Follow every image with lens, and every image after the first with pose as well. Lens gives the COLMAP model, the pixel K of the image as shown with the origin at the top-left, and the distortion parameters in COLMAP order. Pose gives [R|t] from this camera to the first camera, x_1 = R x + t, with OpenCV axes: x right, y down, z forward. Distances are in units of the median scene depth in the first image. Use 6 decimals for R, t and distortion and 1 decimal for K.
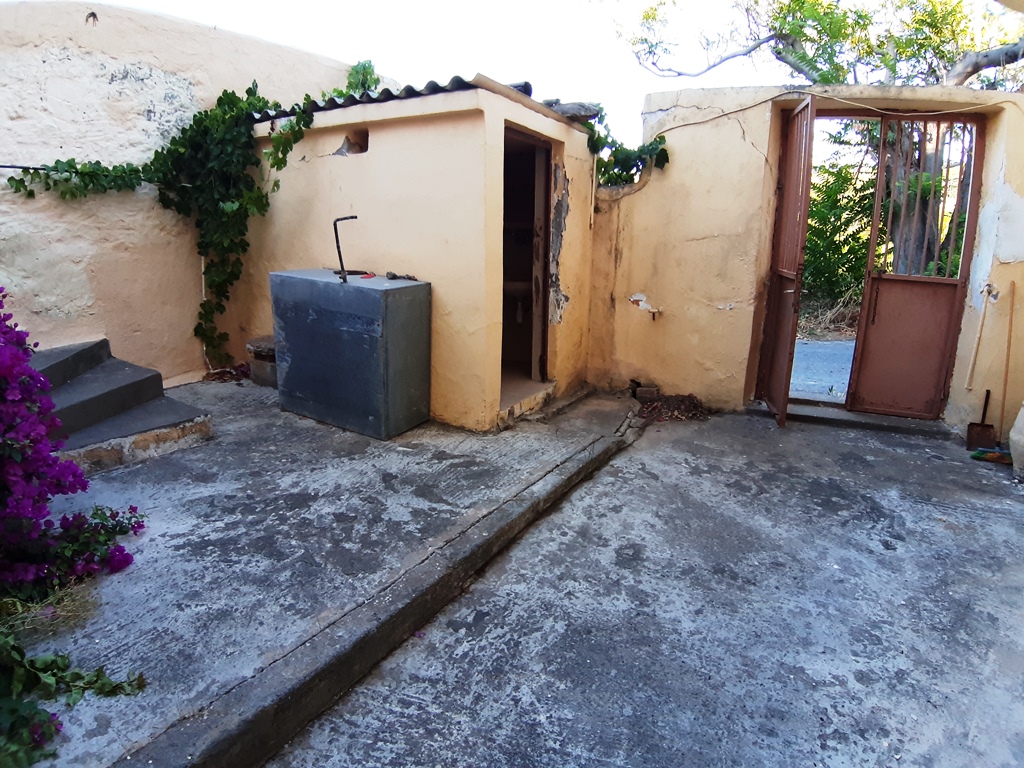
lens RADIAL K [[530.6, 0, 514.4], [0, 530.6, 405.9], [0, 0, 1]] dist [-0.107778, -0.000151]
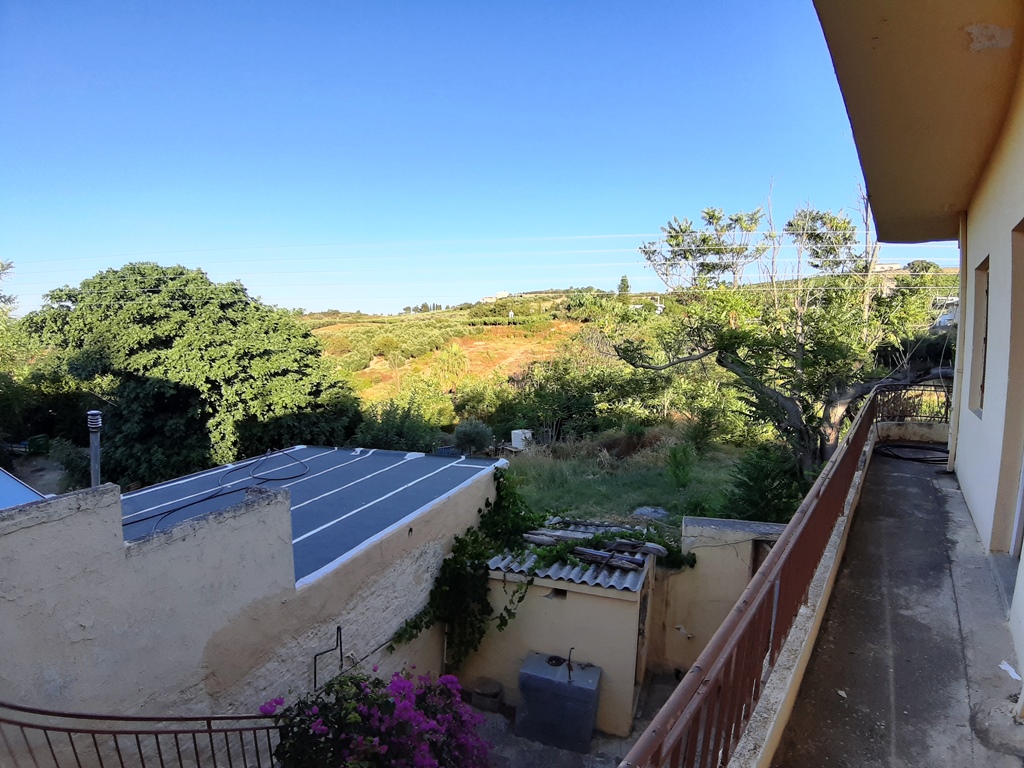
lens RADIAL K [[545.2, 0, 508.7], [0, 545.2, 395.5], [0, 0, 1]] dist [-0.060001, -0.020208]
pose [[0.987371, -0.020761, 0.157059, -0.753589], [0.051174, 0.980028, -0.192165, -0.815478], [-0.149933, 0.197775, 0.968713, -1.029949]]
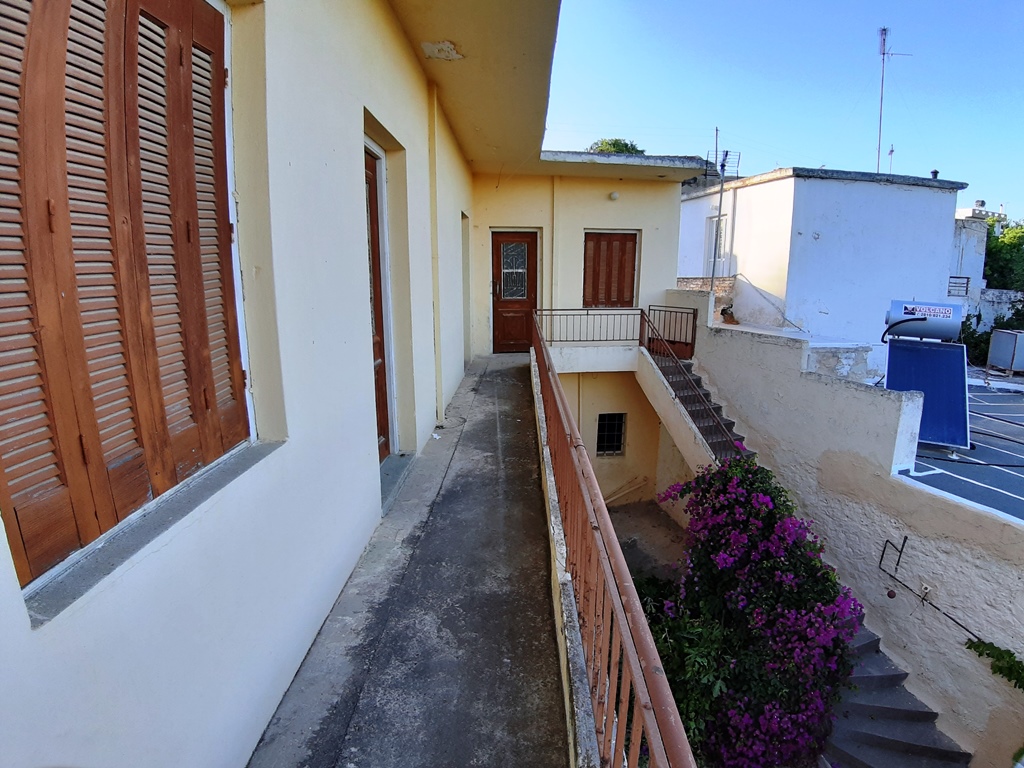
lens RADIAL K [[530.6, 0, 514.4], [0, 530.6, 405.9], [0, 0, 1]] dist [-0.107778, -0.000151]
pose [[-0.705135, 0.152716, -0.692433, 0.759595], [-0.213664, 0.885381, 0.412854, -1.198011], [0.676116, 0.439065, -0.591683, 0.433824]]
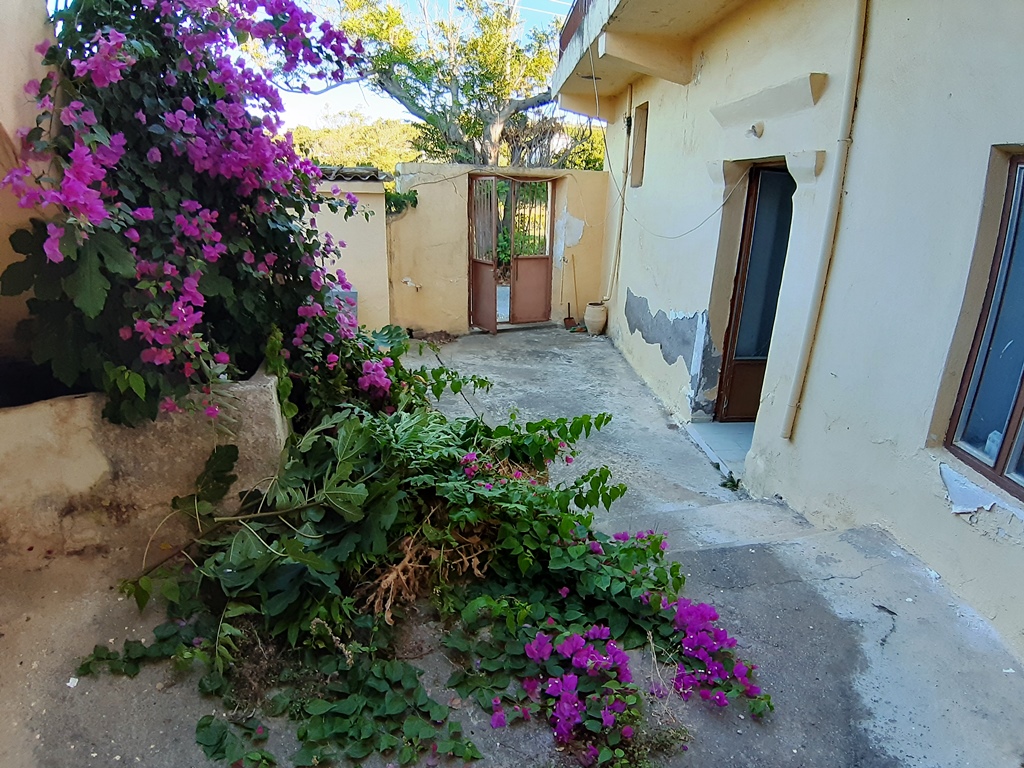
lens RADIAL K [[545.6, 0, 513.5], [0, 545.6, 416.9], [0, 0, 1]] dist [-0.085335, -0.015697]
pose [[0.659465, -0.264247, 0.703761, -1.120200], [0.206354, 0.963853, 0.168541, 0.002246], [-0.722858, 0.034077, 0.690155, -0.579737]]
